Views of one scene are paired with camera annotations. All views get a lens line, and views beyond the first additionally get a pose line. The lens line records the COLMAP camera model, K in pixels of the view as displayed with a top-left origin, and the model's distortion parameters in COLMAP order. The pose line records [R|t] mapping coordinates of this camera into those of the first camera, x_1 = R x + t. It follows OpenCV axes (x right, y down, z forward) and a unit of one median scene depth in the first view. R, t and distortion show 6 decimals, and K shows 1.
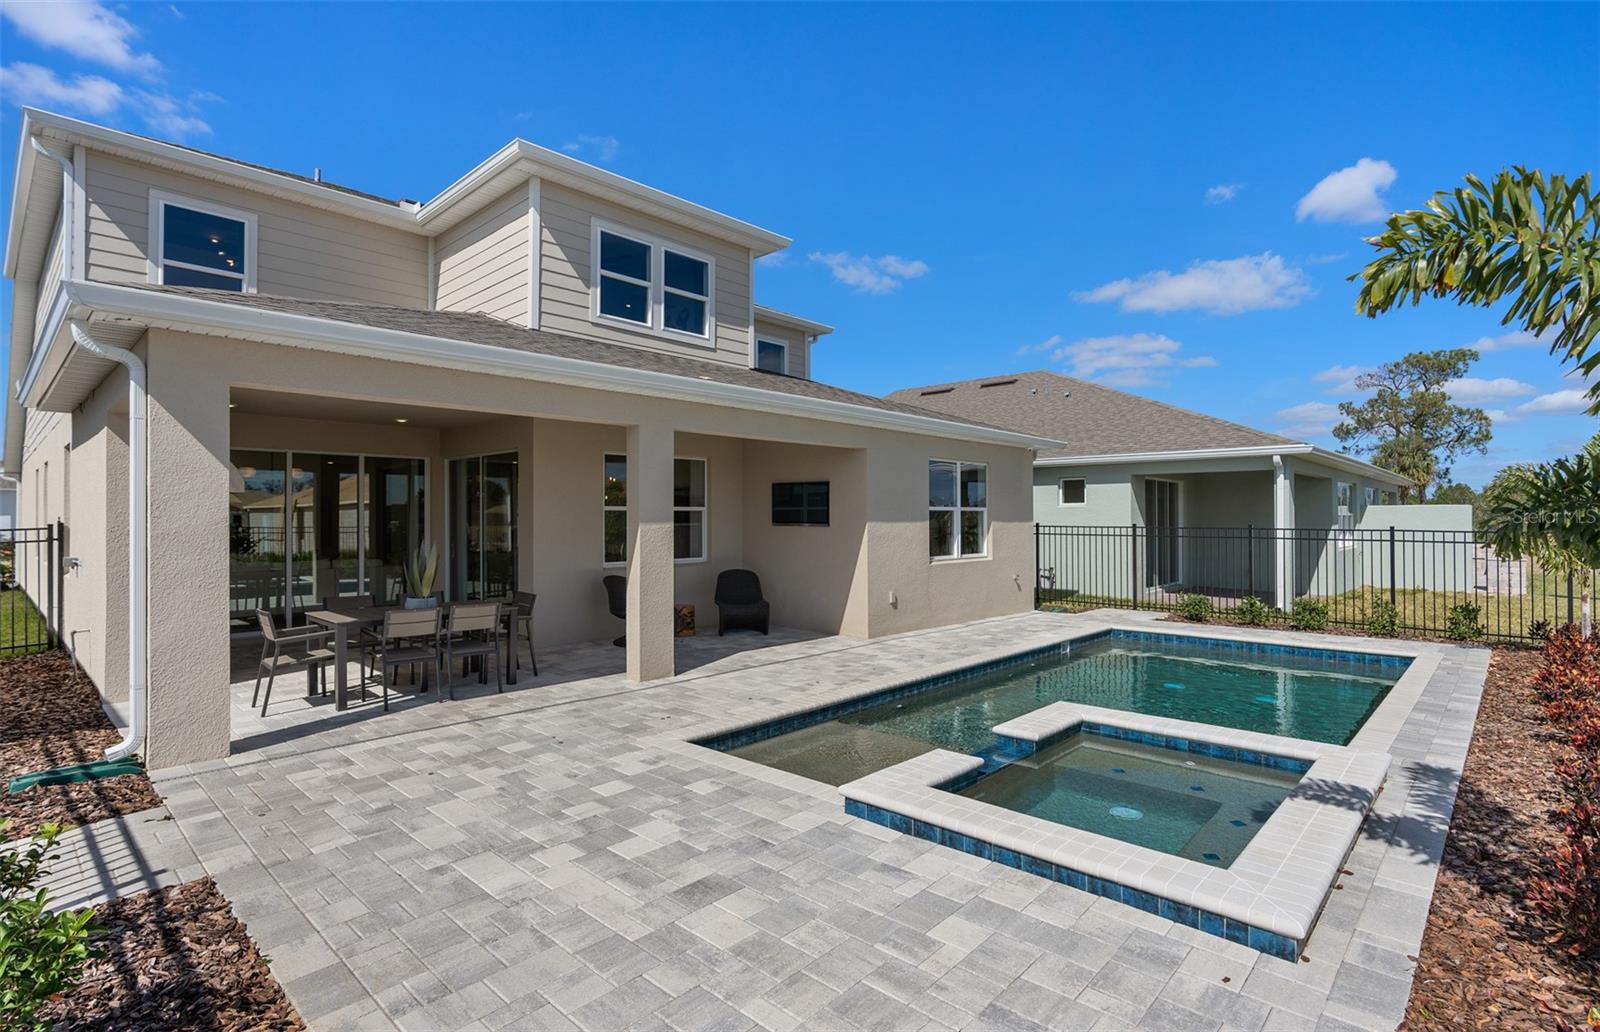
lens RADIAL K [[774.6, 0, 800.0], [0, 774.6, 516.0], [0, 0, 1]] dist [-0.005719, 0.001258]
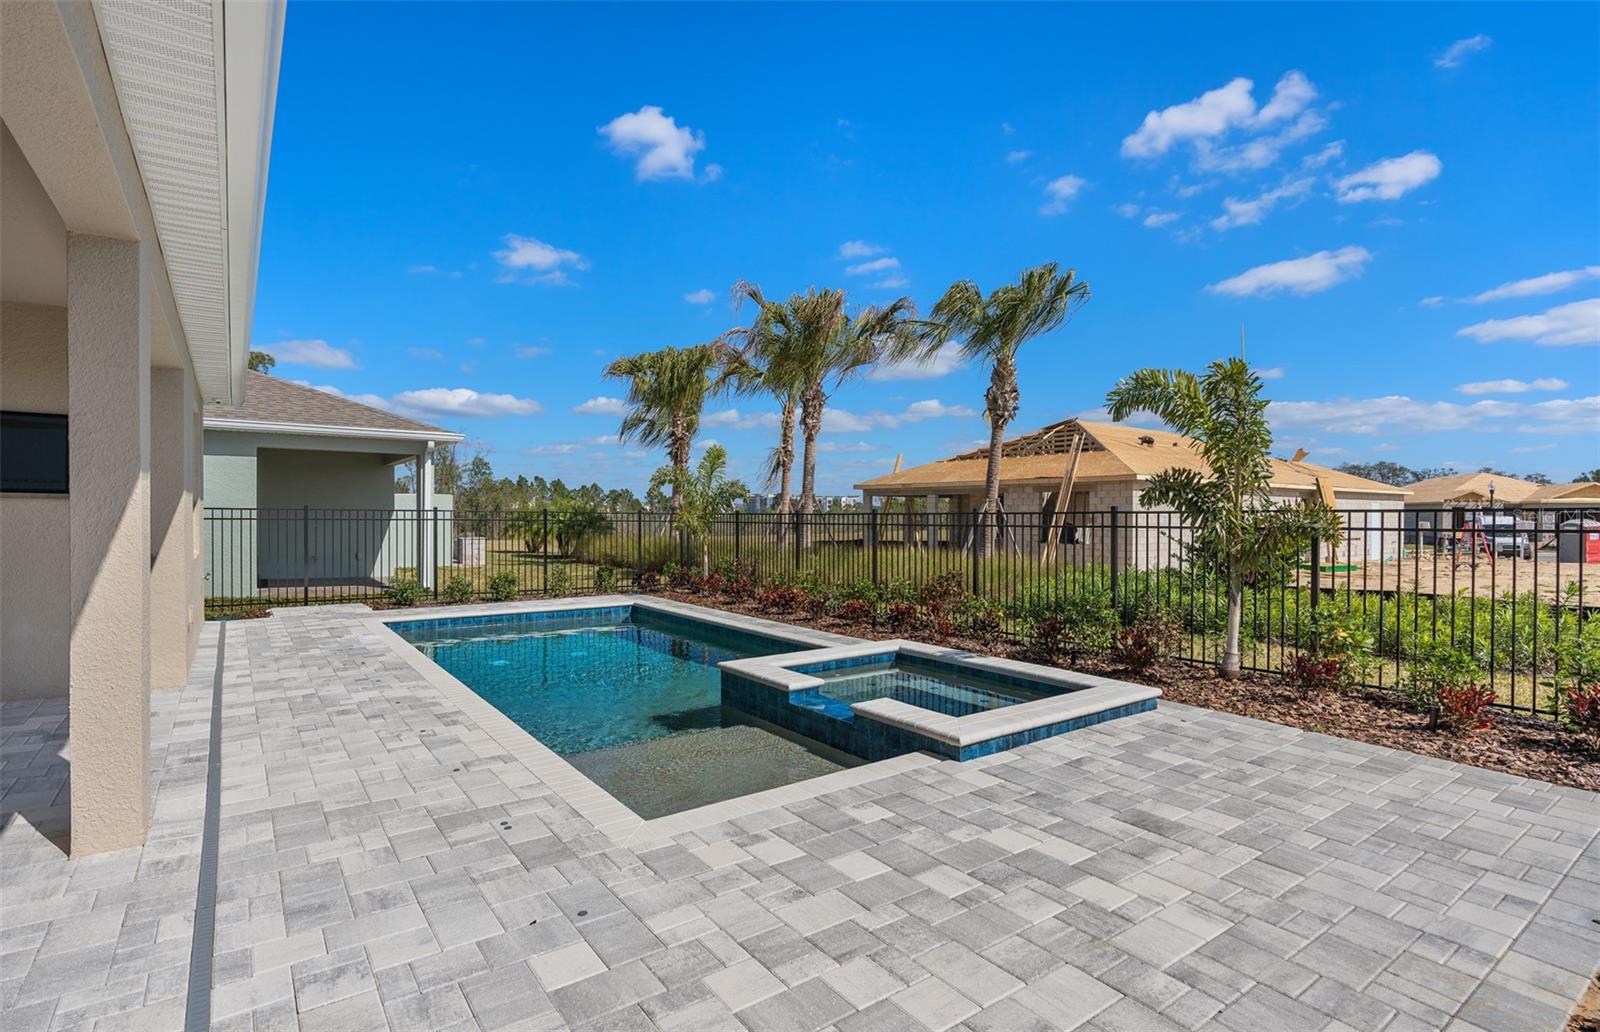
lens RADIAL K [[774.6, 0, 800.0], [0, 774.6, 516.0], [0, 0, 1]] dist [-0.005719, 0.001258]
pose [[0.186025, 0.000079, 0.982545, -1.040854], [-0.008300, 0.999964, 0.001491, 0.056406], [-0.982510, -0.008433, 0.186019, 1.062675]]
